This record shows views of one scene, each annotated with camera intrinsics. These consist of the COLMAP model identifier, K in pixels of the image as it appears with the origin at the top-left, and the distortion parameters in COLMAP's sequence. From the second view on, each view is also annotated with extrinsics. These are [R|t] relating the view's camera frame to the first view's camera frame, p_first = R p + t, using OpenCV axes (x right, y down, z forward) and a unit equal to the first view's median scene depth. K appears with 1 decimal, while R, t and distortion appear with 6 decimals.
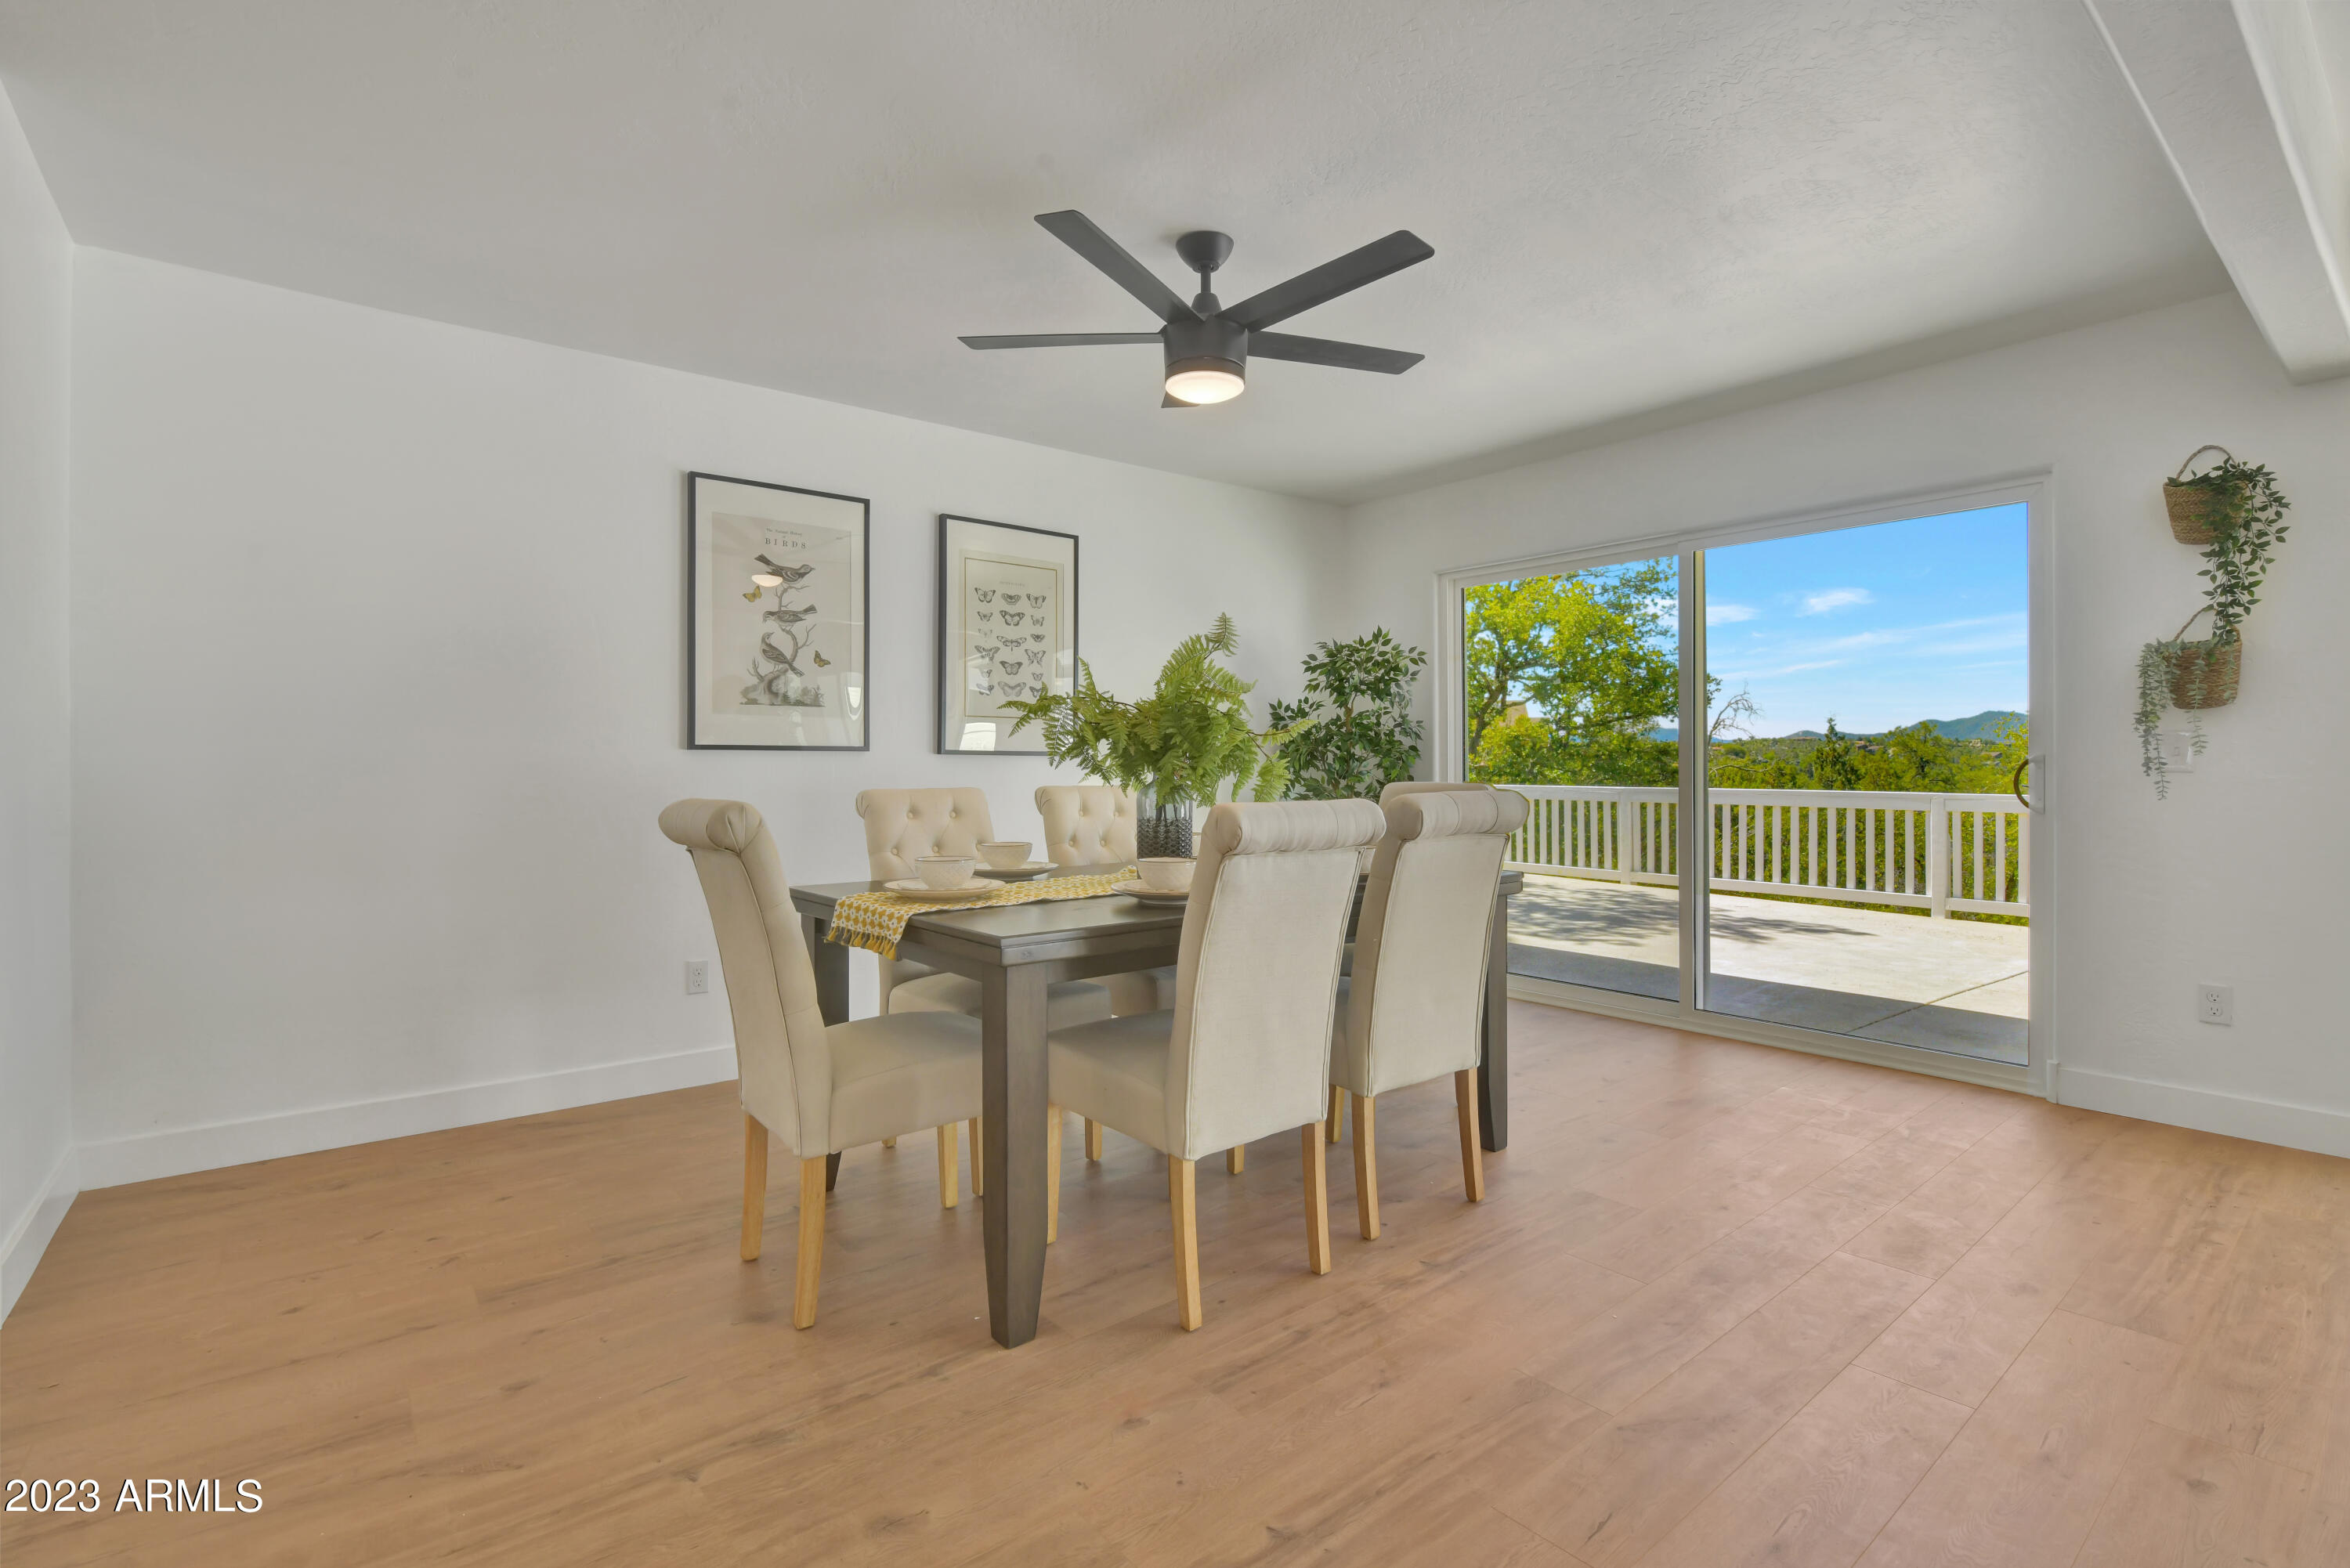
lens RADIAL K [[1091.7, 0, 1187.7], [0, 1091.7, 766.3], [0, 0, 1]] dist [-0.017841, 0.000190]
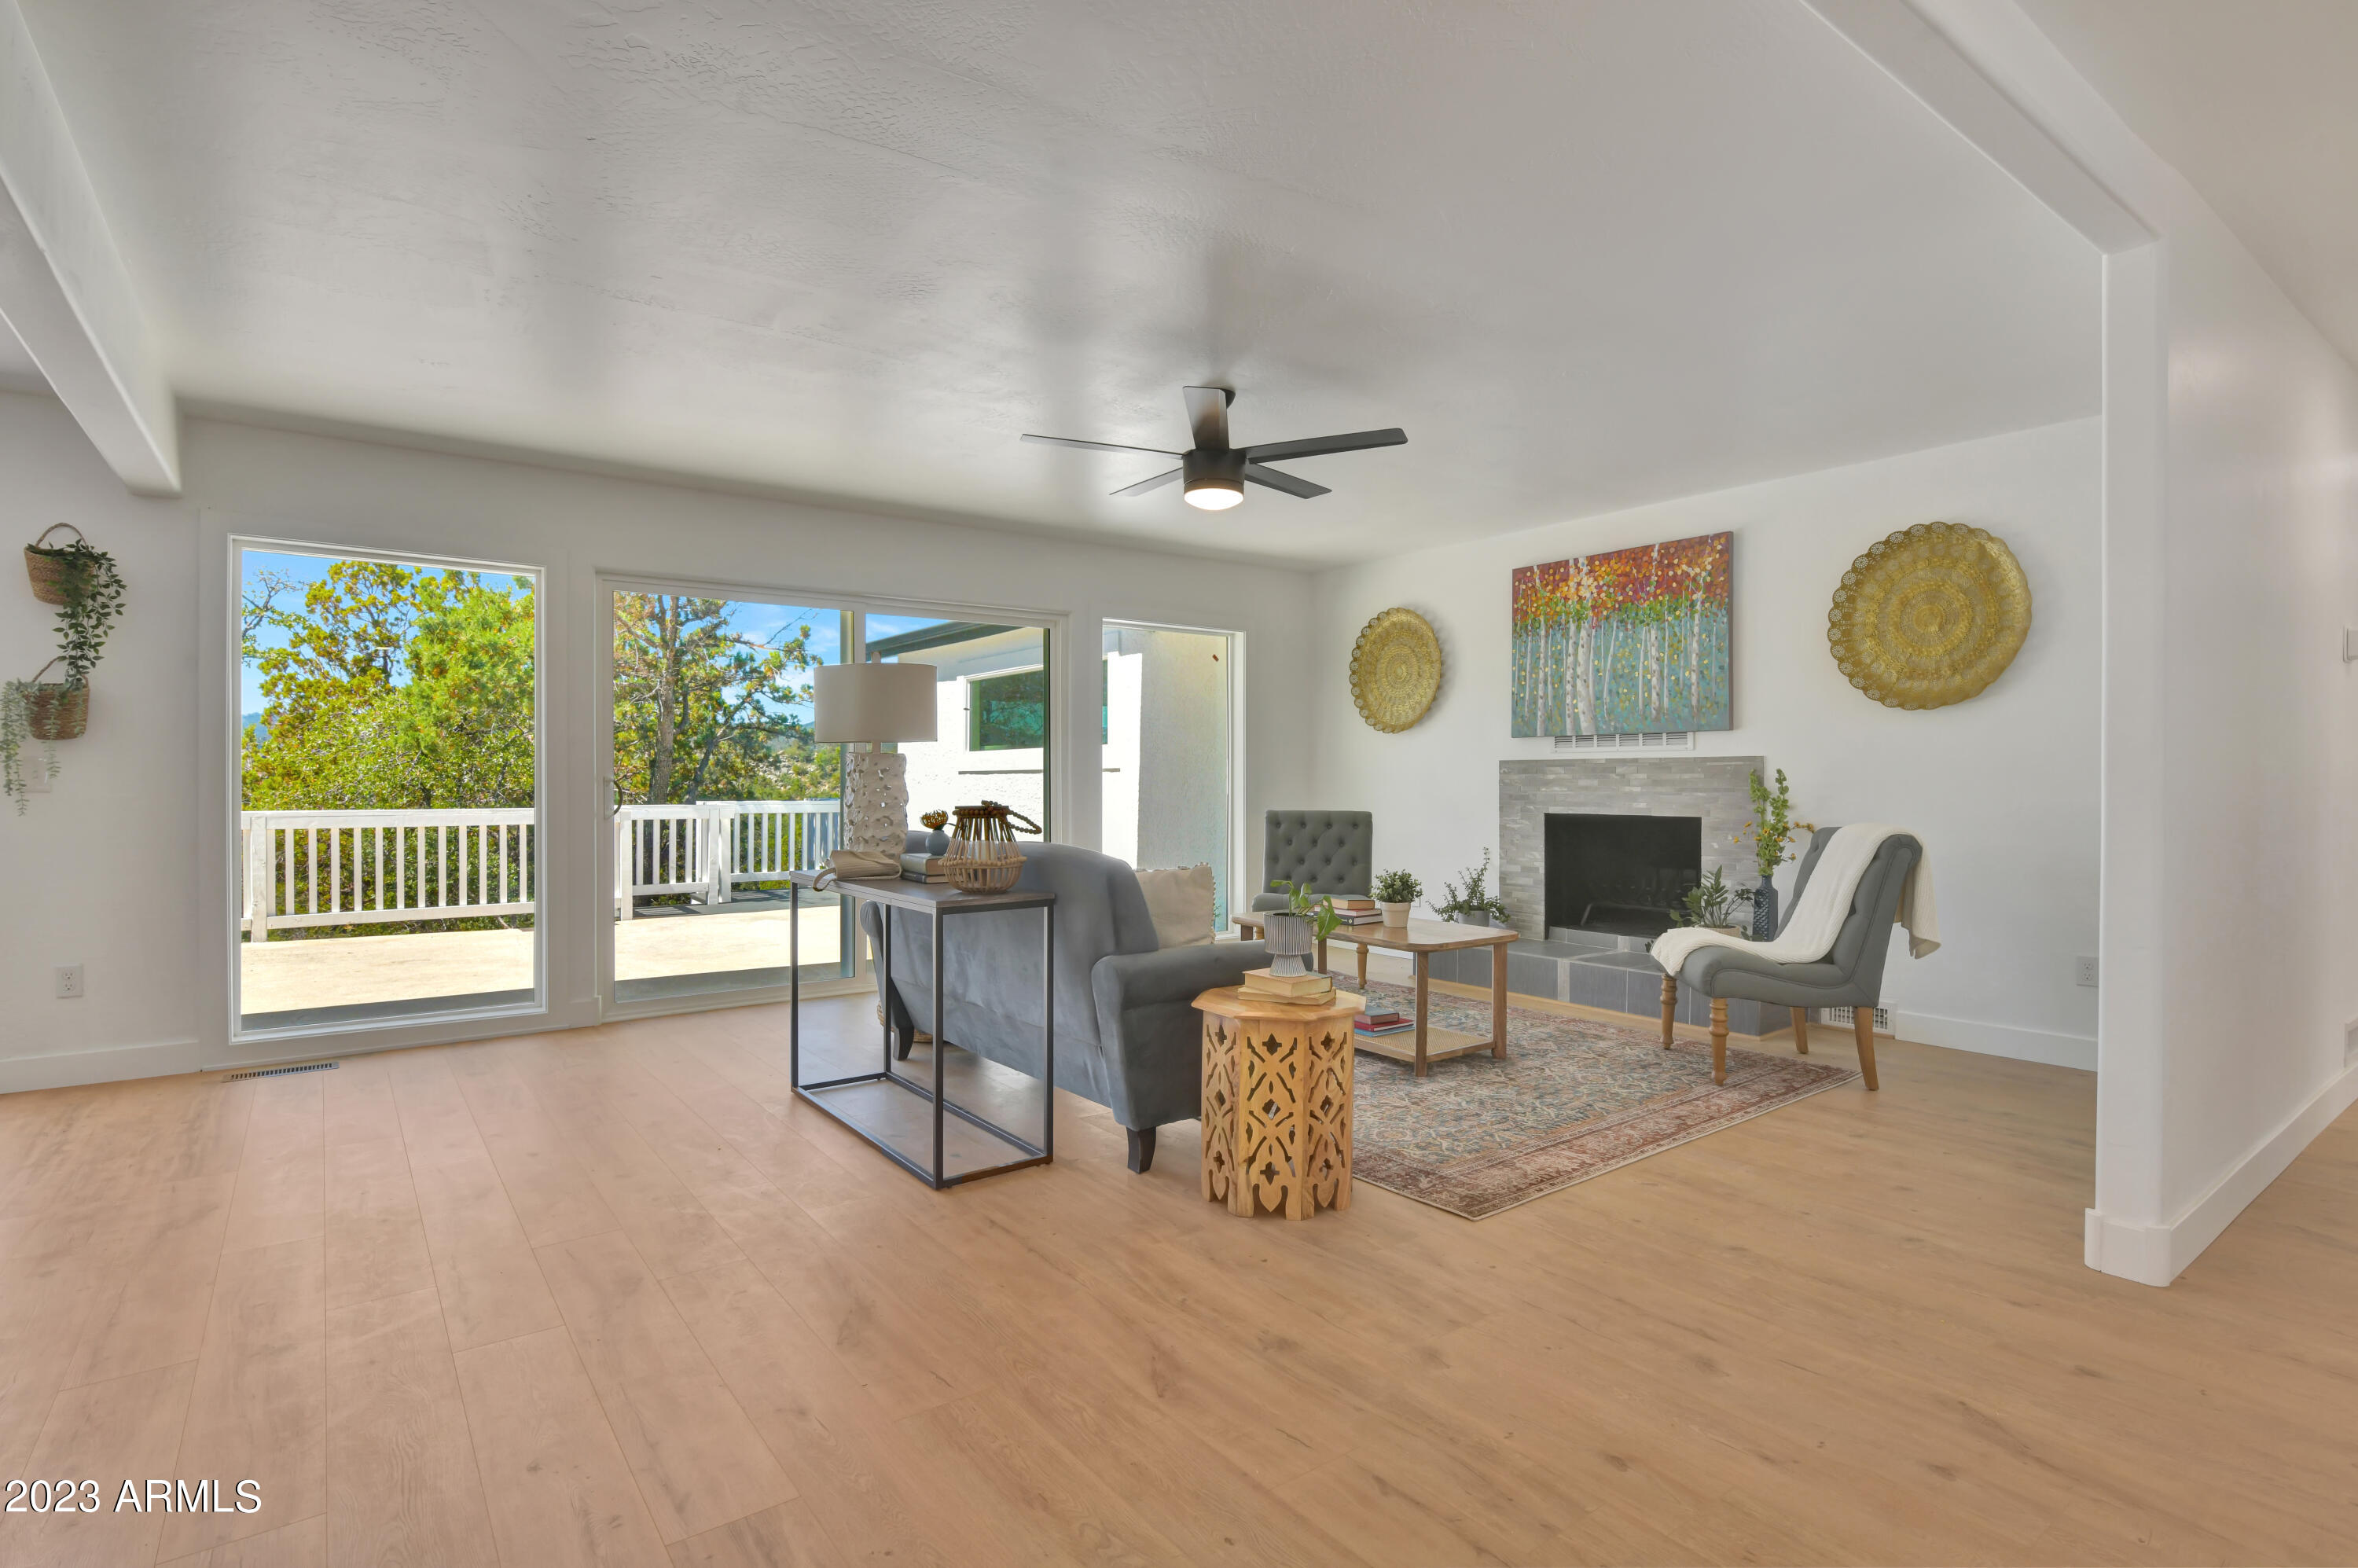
lens RADIAL K [[1172.1, 0, 1173.7], [0, 1172.1, 781.7], [0, 0, 1]] dist [-0.011774, 0.000940]
pose [[0.057189, -0.006237, 0.998344, -0.304025], [-0.006103, 0.999960, 0.006597, -0.023162], [-0.998345, -0.006470, 0.057148, -0.347965]]
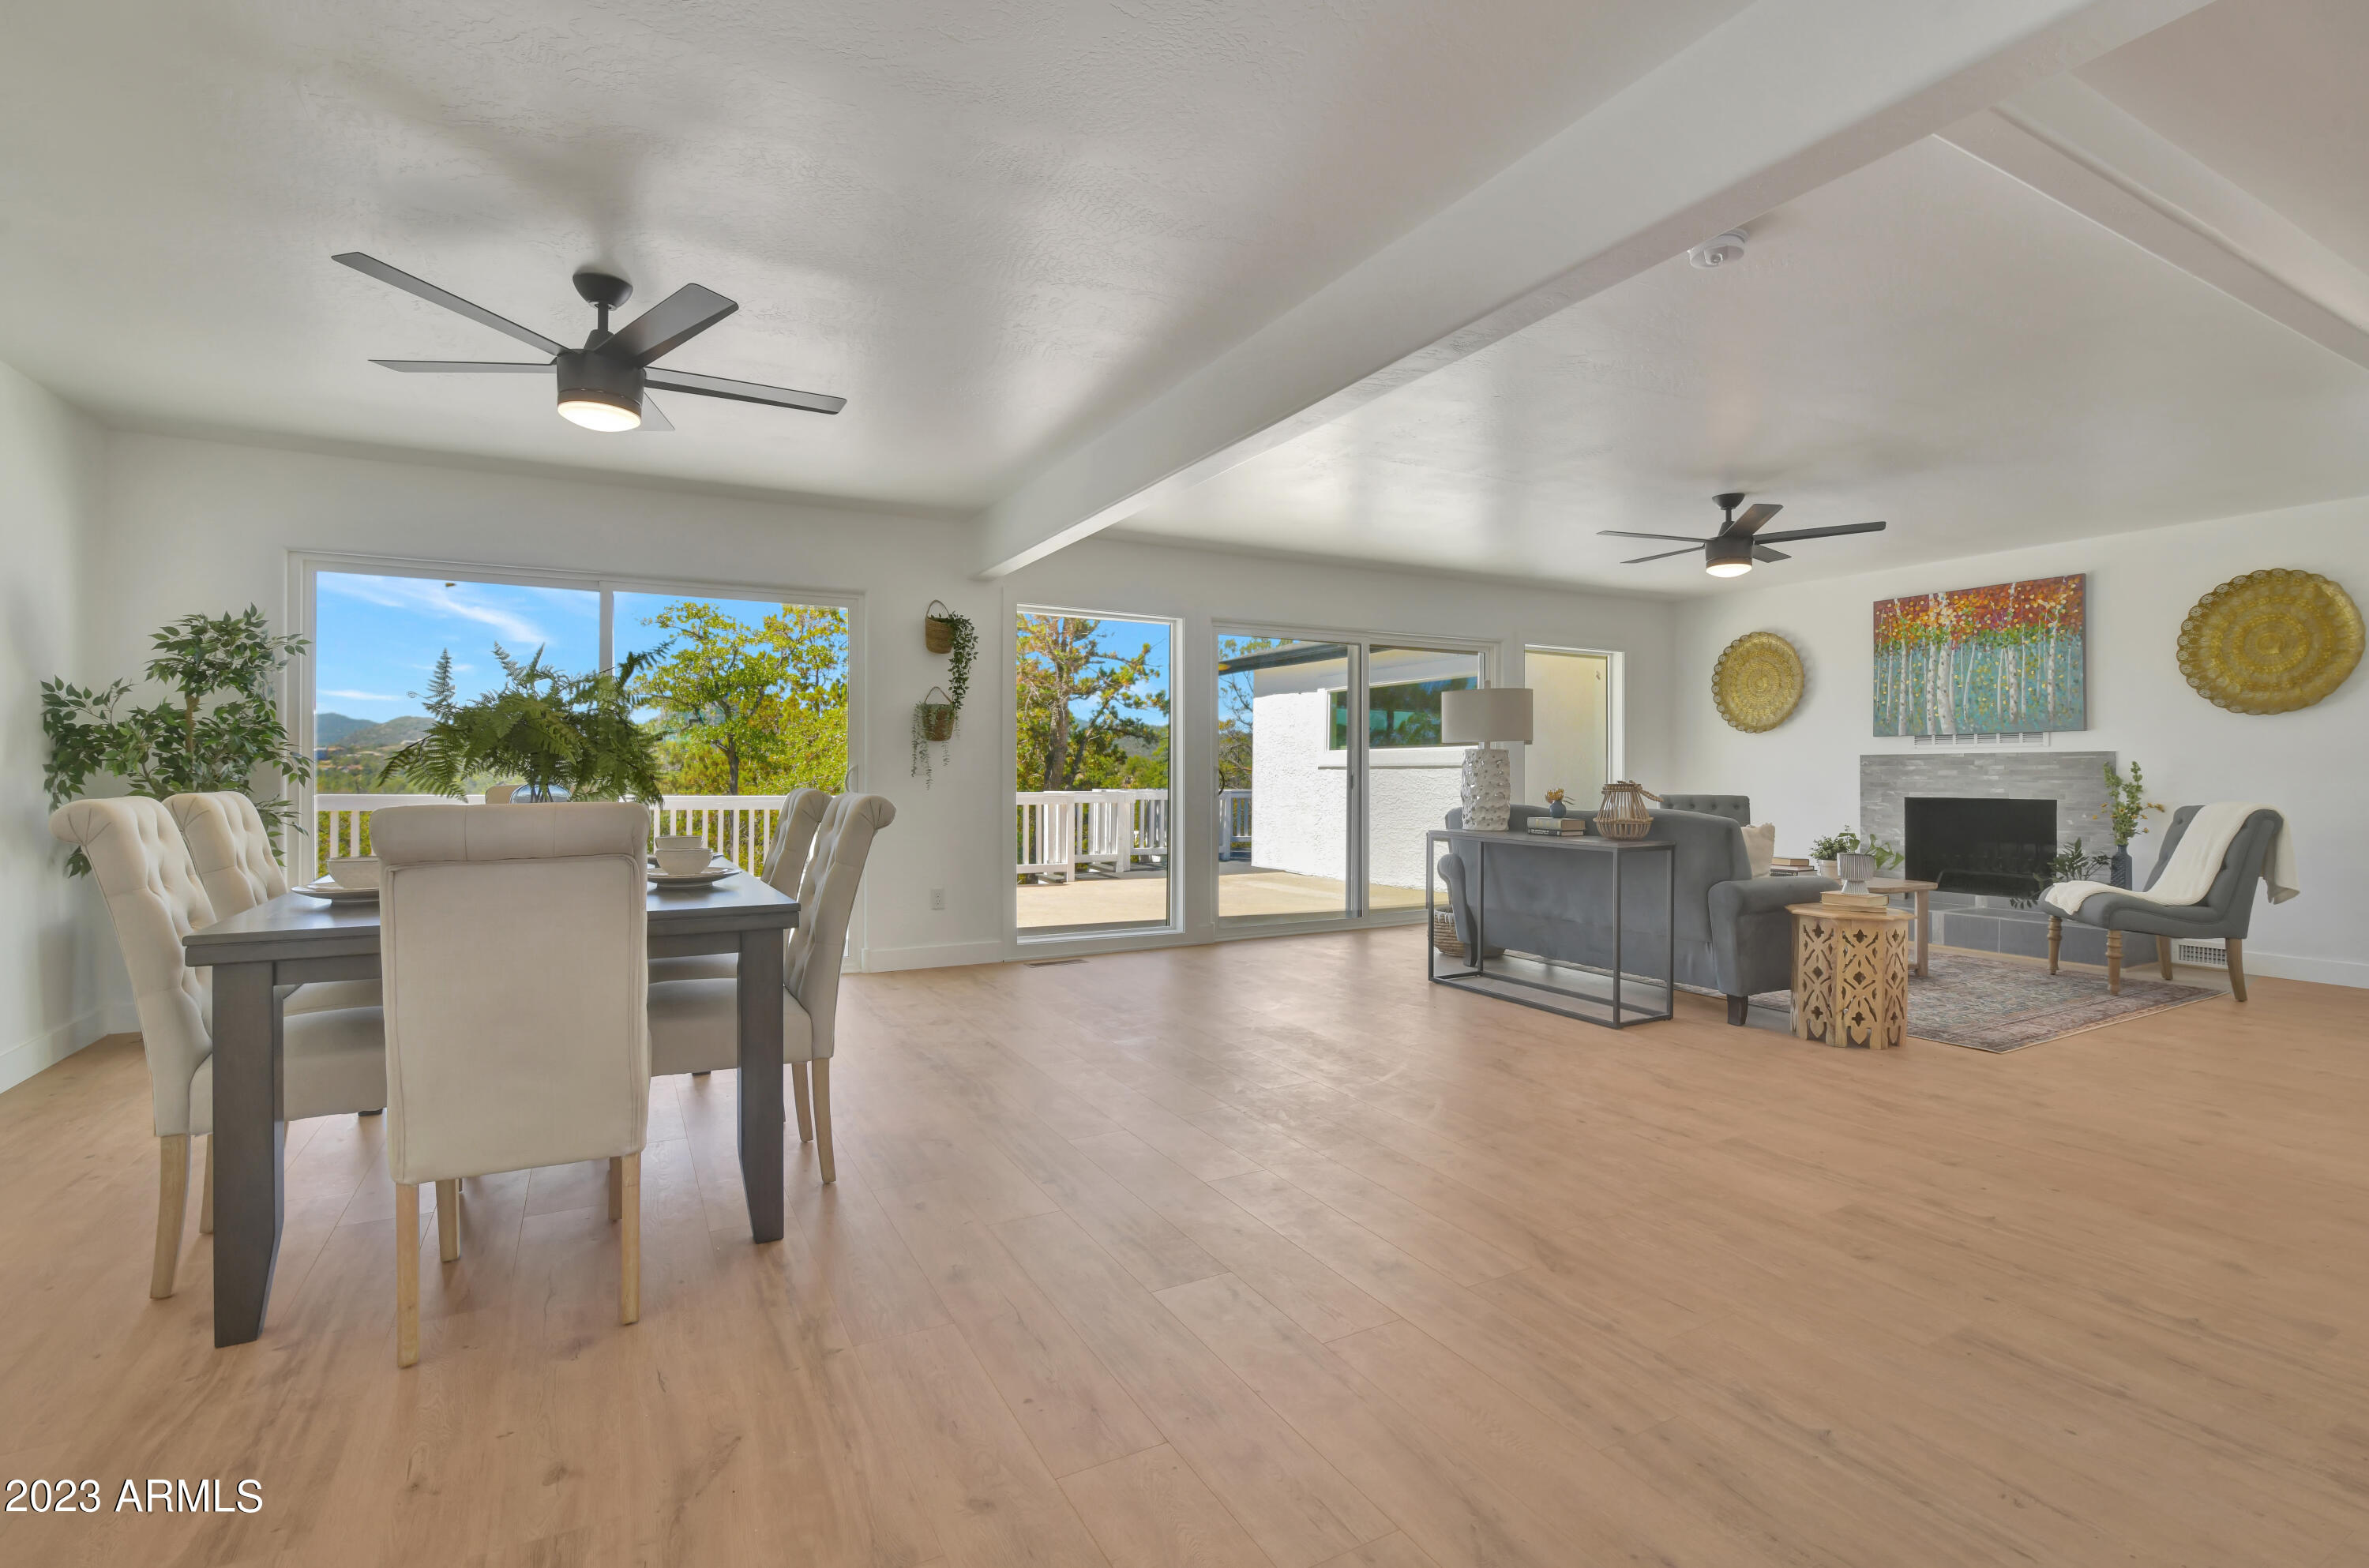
lens RADIAL K [[1100.5, 0, 1193.2], [0, 1100.5, 766.4], [0, 0, 1]] dist [-0.017841, 0.000190]
pose [[0.197673, 0.003193, 0.980263, -0.885469], [-0.007329, 0.999972, -0.001779, -0.009573], [-0.980241, -0.006833, 0.197691, 0.192768]]
